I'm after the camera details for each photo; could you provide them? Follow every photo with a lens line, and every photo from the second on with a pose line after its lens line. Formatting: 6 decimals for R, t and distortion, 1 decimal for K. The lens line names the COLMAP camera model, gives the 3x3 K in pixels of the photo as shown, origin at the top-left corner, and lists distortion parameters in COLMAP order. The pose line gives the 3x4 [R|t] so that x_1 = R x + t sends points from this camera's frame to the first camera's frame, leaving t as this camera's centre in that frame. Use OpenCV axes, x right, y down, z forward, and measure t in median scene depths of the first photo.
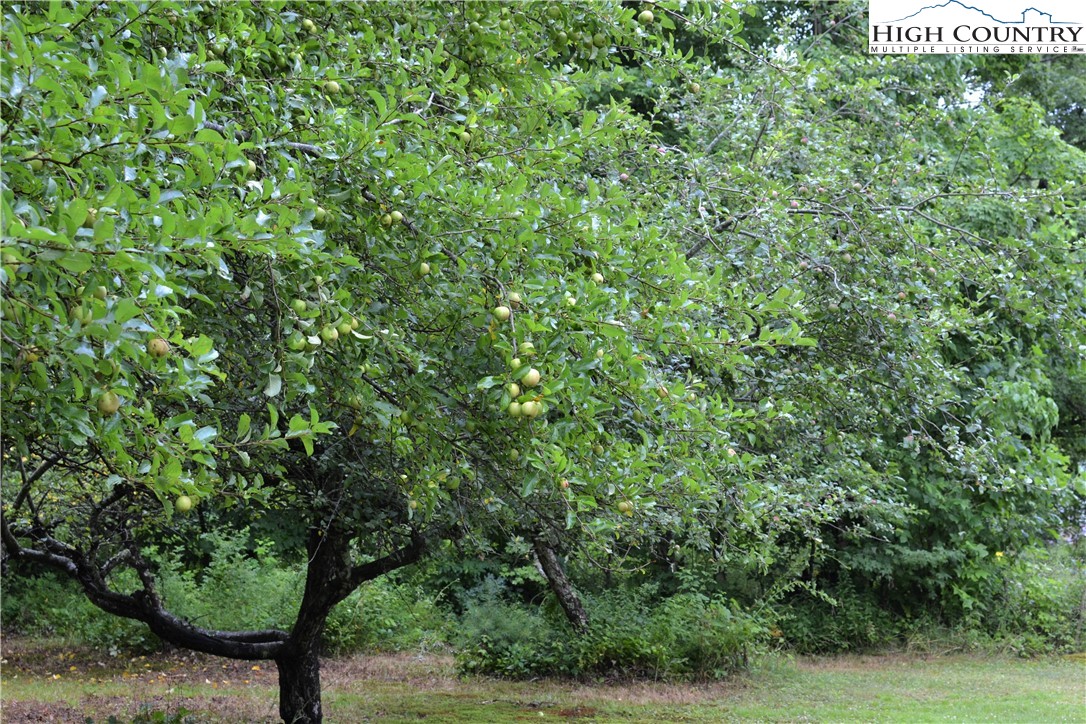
lens RADIAL K [[1683.3, 0, 543.3], [0, 1683.3, 359.1], [0, 0, 1]] dist [-0.005803, 0.000000]
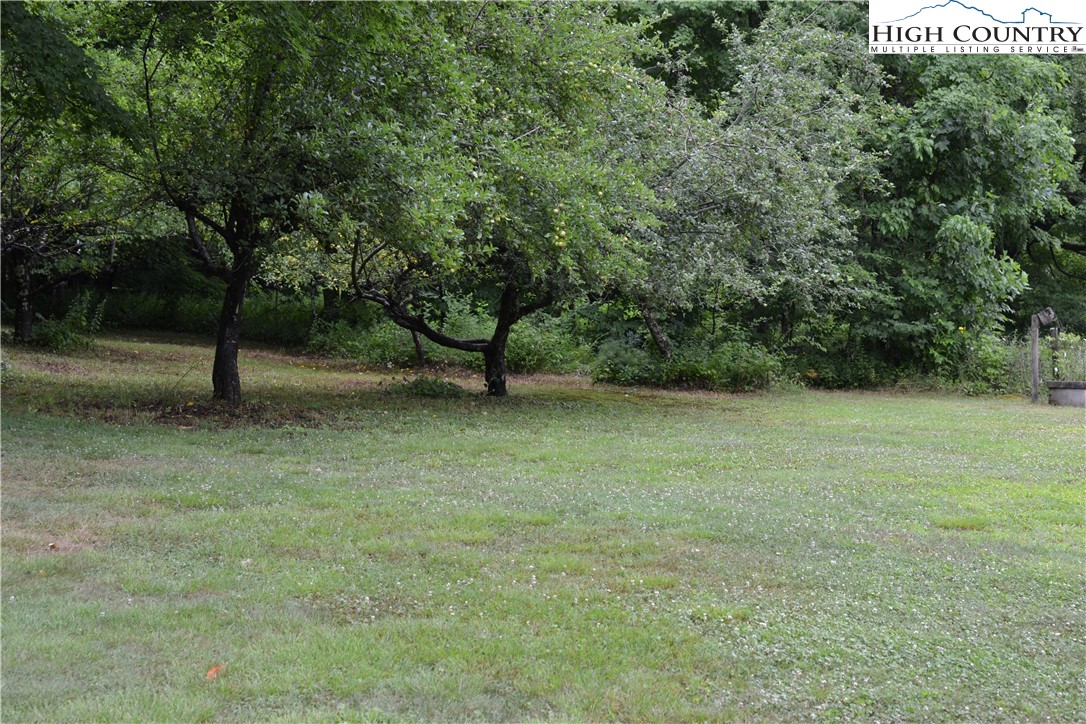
lens RADIAL K [[1683.3, 0, 544.0], [0, 1683.3, 362.4], [0, 0, 1]] dist [-0.005803, 0.000000]
pose [[0.990861, 0.039331, -0.129026, 0.113353], [-0.022602, 0.991434, 0.128641, -0.046834], [0.132981, -0.124549, 0.983262, -0.638876]]
